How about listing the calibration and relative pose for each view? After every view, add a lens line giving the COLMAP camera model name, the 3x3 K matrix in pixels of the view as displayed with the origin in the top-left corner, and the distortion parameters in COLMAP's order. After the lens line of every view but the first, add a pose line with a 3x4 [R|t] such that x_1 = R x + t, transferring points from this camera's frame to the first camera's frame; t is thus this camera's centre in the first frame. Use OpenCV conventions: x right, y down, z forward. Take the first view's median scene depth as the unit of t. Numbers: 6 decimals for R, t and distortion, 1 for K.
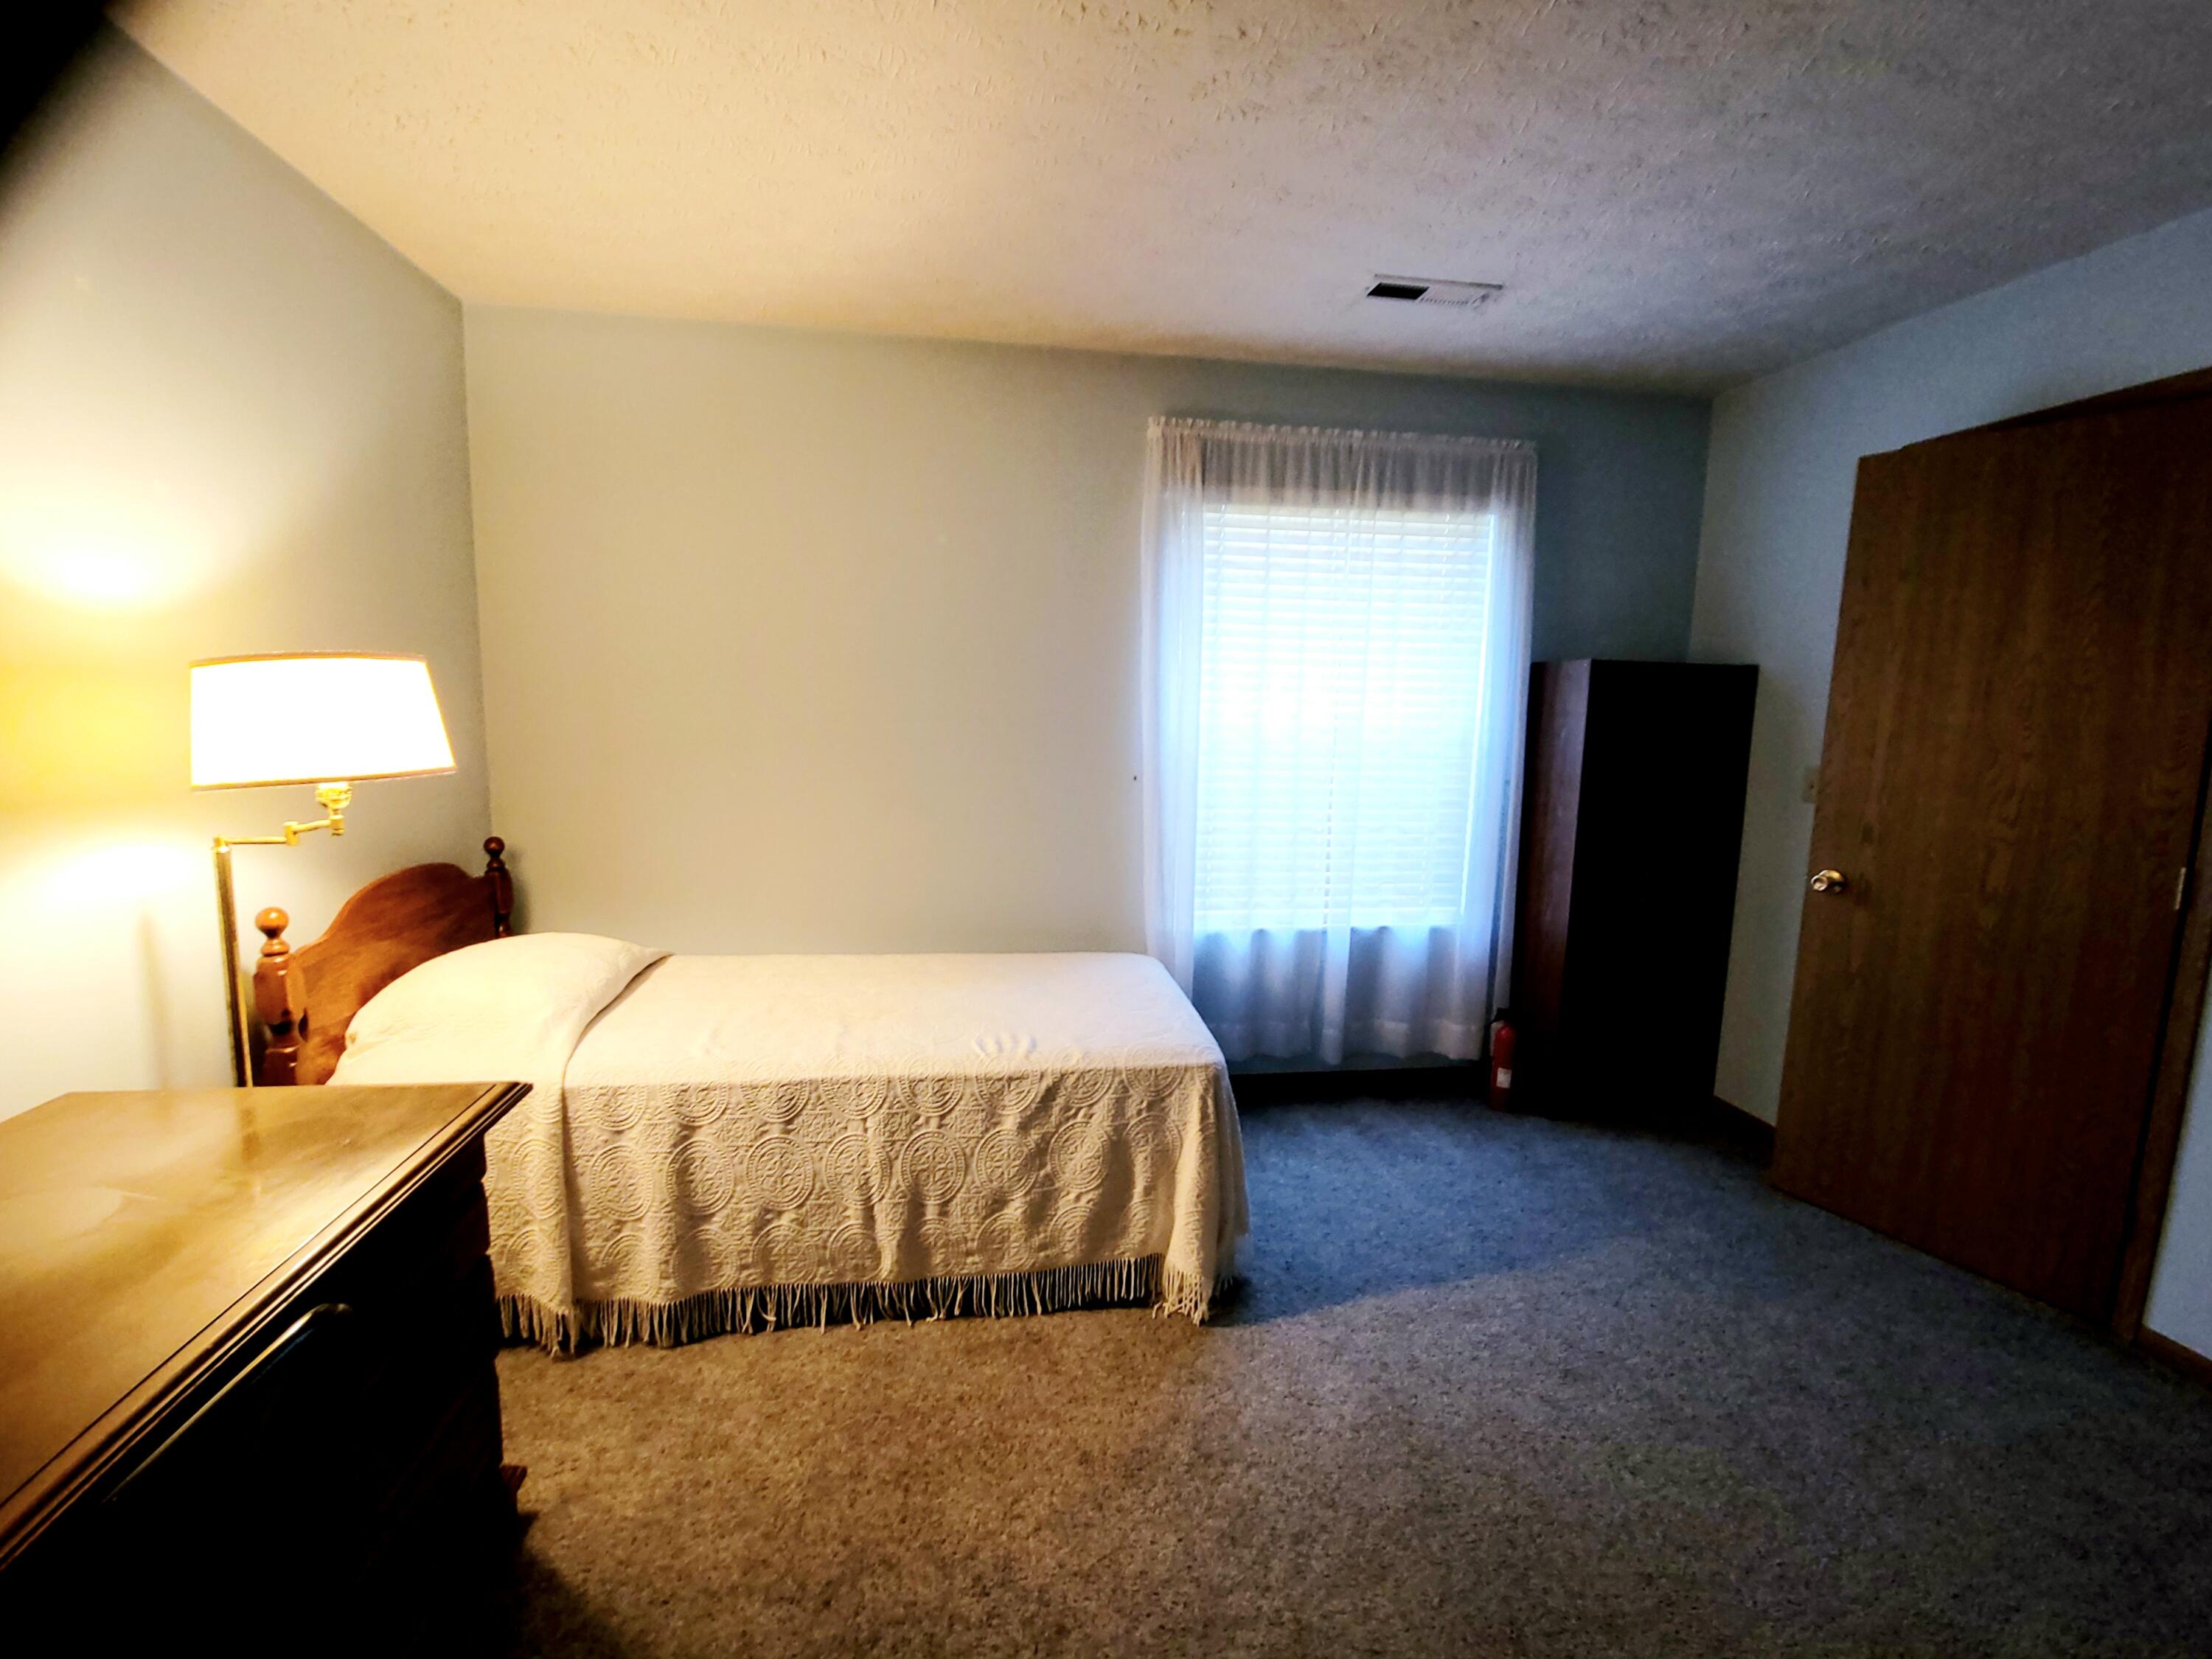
lens RADIAL K [[913.3, 0, 1106.3], [0, 913.3, 822.2], [0, 0, 1]] dist [-0.007934, 0.000209]
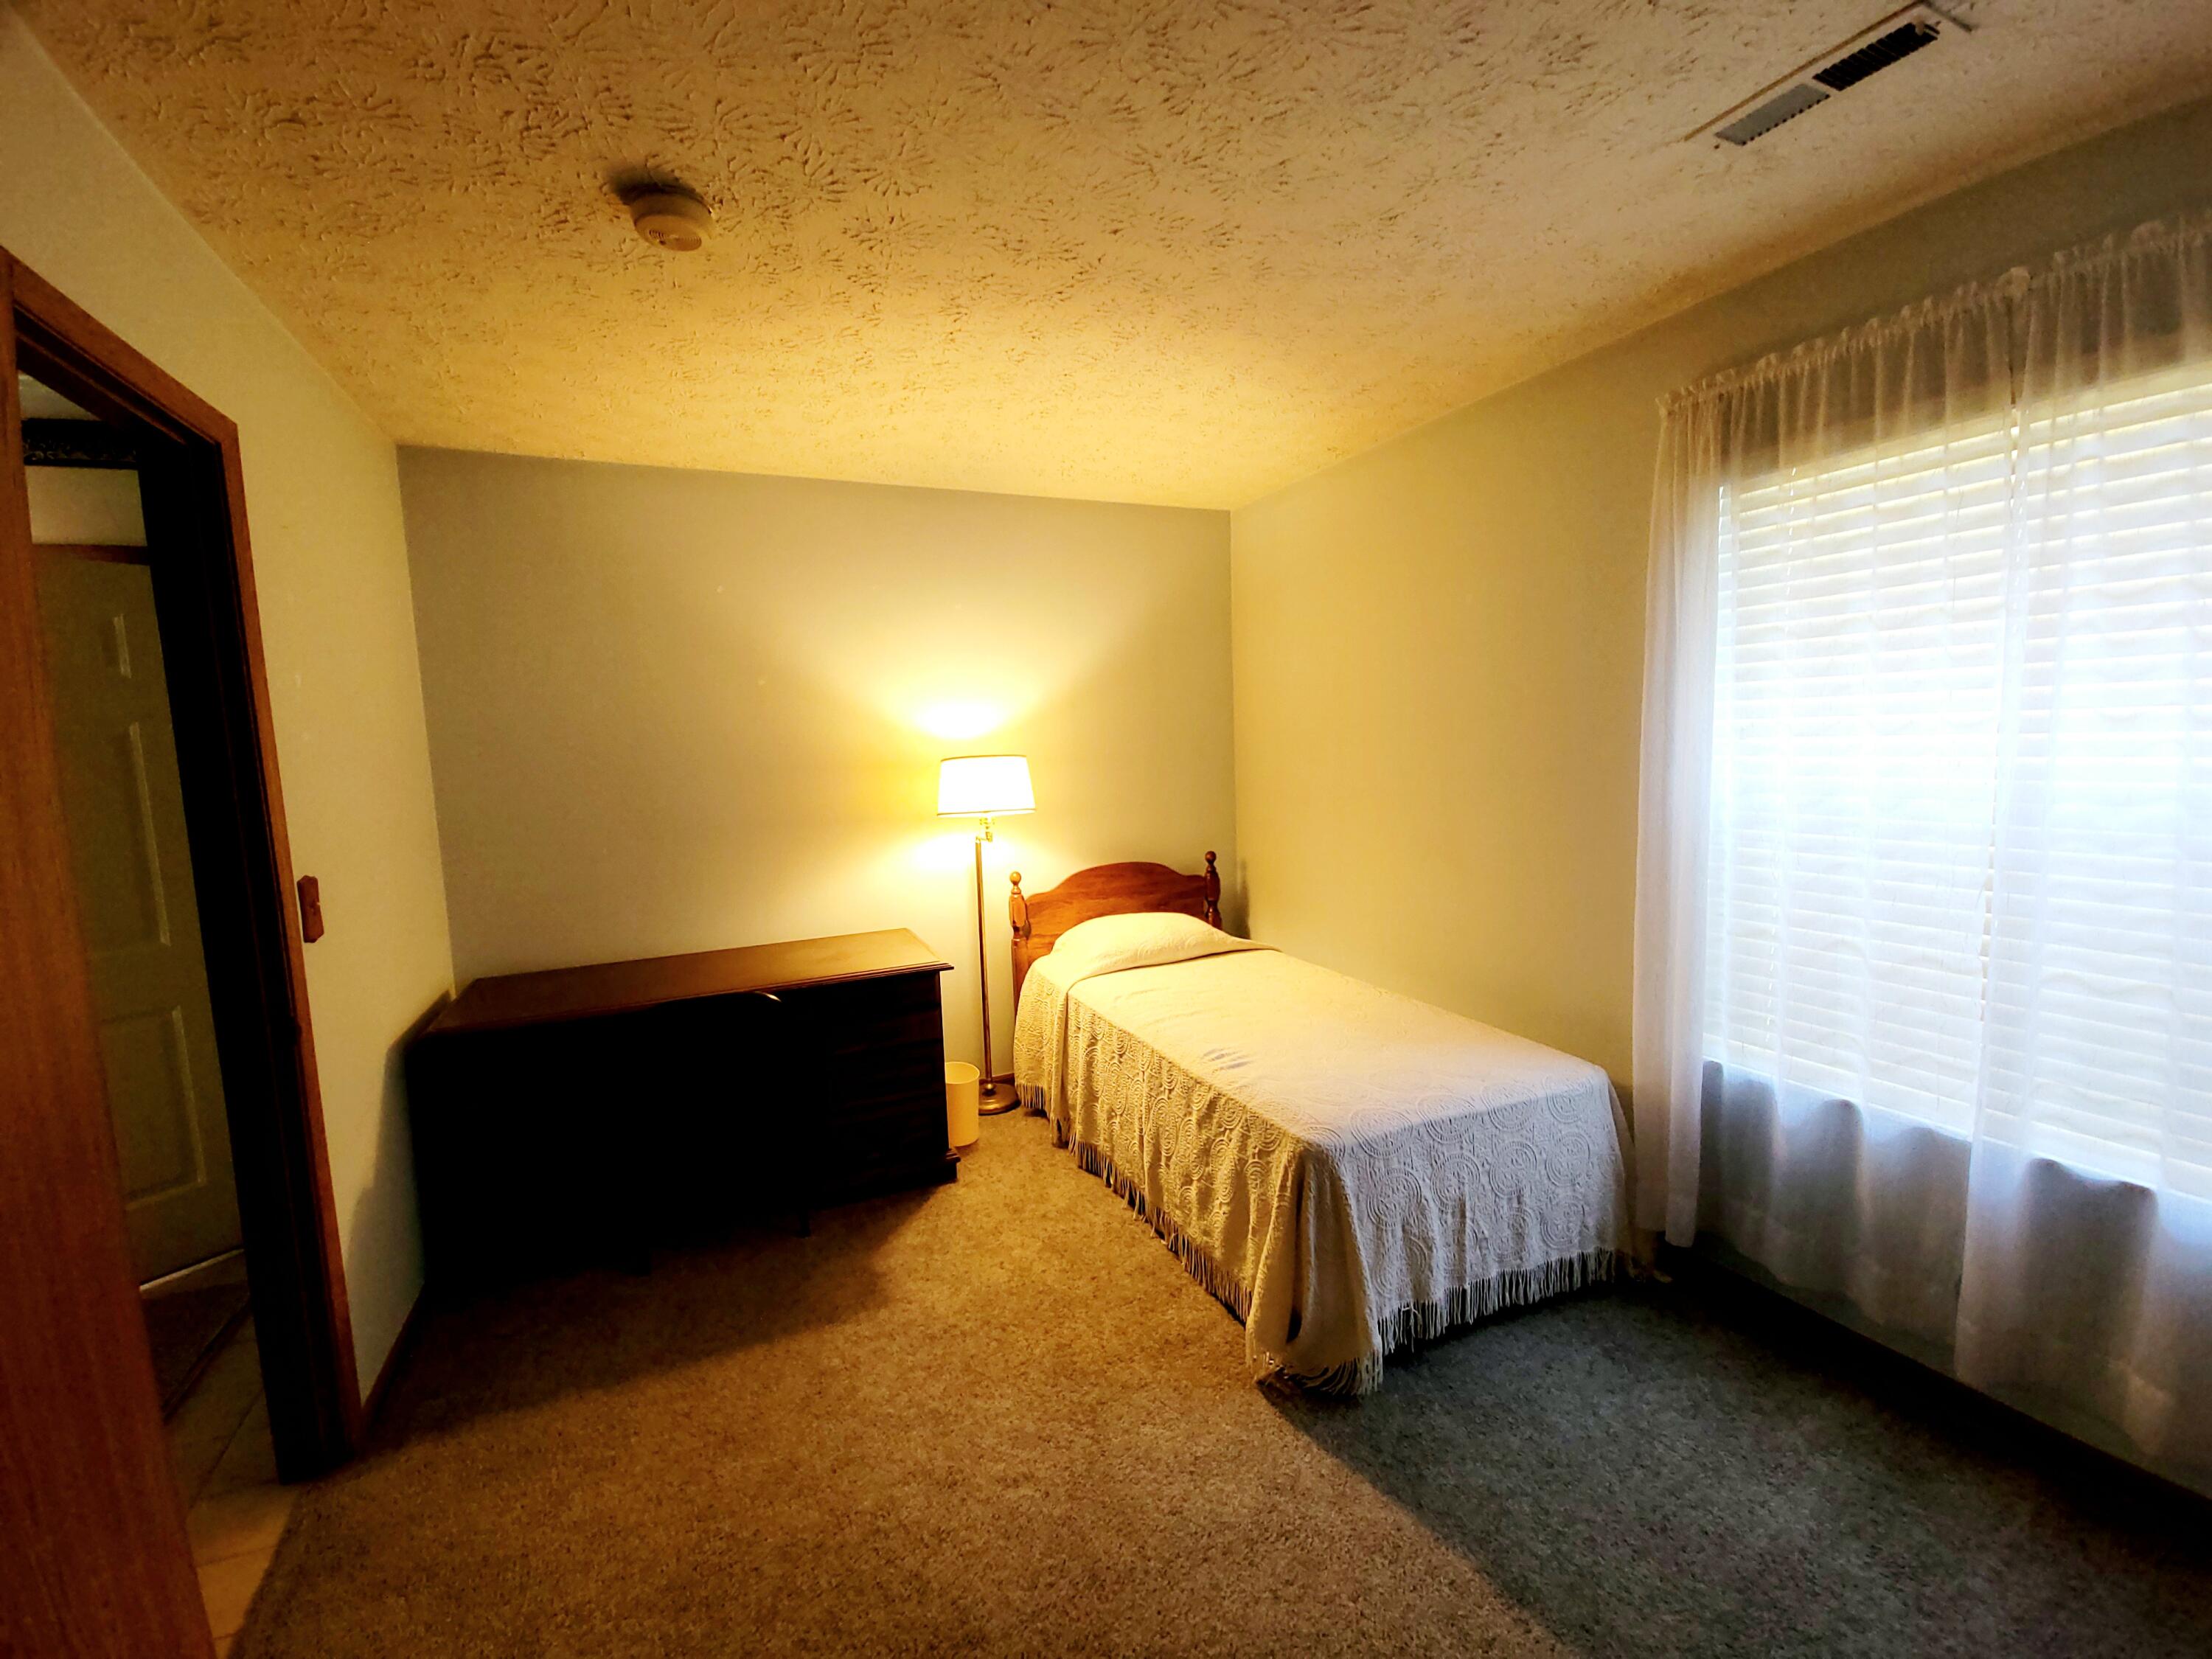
lens RADIAL K [[870.7, 0, 1114.0], [0, 870.7, 829.6], [0, 0, 1]] dist [-0.008925, -0.000652]
pose [[0.311997, 0.065256, -0.947839, 0.873576], [-0.082030, 0.995763, 0.041554, -0.087056], [0.946535, 0.064786, 0.316028, 0.466680]]
